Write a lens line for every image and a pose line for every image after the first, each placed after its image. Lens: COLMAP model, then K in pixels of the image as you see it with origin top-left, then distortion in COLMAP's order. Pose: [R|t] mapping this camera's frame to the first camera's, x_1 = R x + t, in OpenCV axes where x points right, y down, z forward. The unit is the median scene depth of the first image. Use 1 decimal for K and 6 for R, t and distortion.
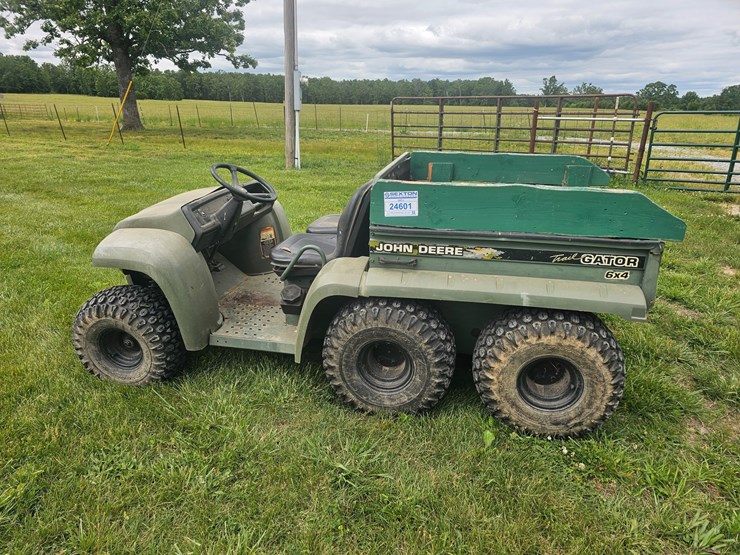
lens RADIAL K [[496.0, 0, 363.3], [0, 496.0, 273.7], [0, 0, 1]] dist [0.059153, -0.053579]
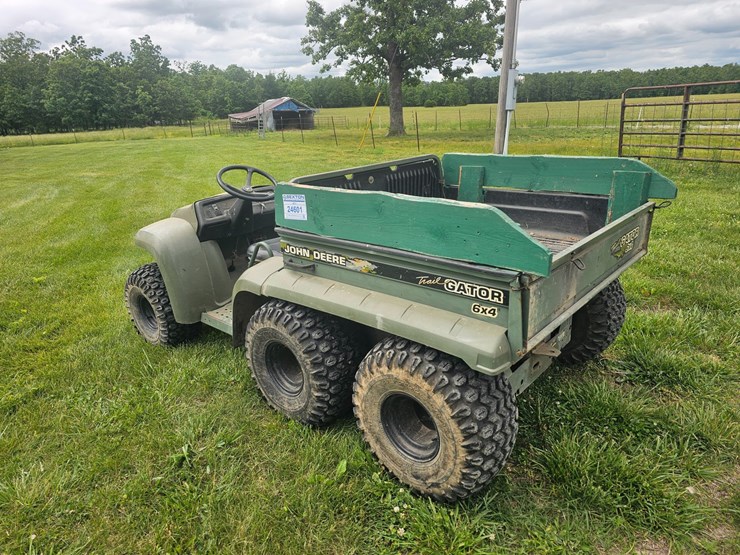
lens RADIAL K [[496.0, 0, 364.3], [0, 496.0, 262.2], [0, 0, 1]] dist [0.059153, -0.053579]
pose [[0.860163, 0.103109, -0.499487, 0.598911], [-0.115331, 0.993306, 0.006437, -0.045852], [0.496808, 0.052069, 0.866297, 0.183477]]
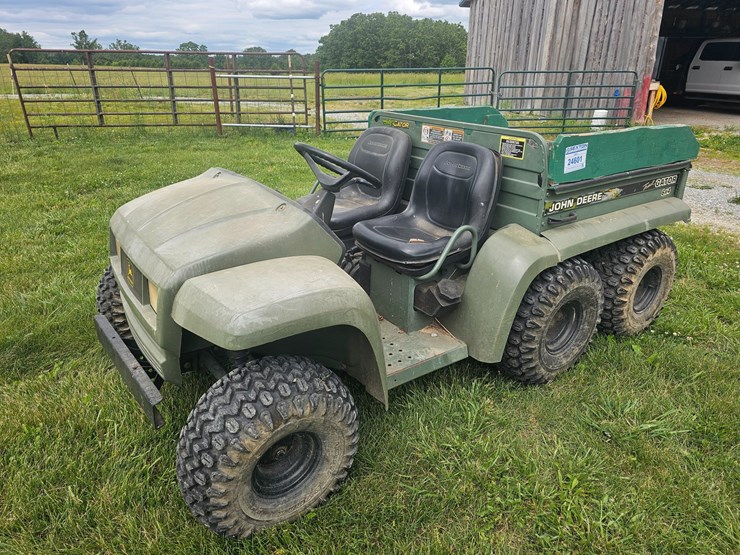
lens RADIAL K [[496.0, 0, 364.1], [0, 496.0, 269.9], [0, 0, 1]] dist [0.059153, -0.053579]
pose [[0.681382, -0.274739, 0.678408, -0.787674], [0.230250, 0.960280, 0.157631, -0.153271], [-0.694769, 0.048797, 0.717576, 0.510263]]
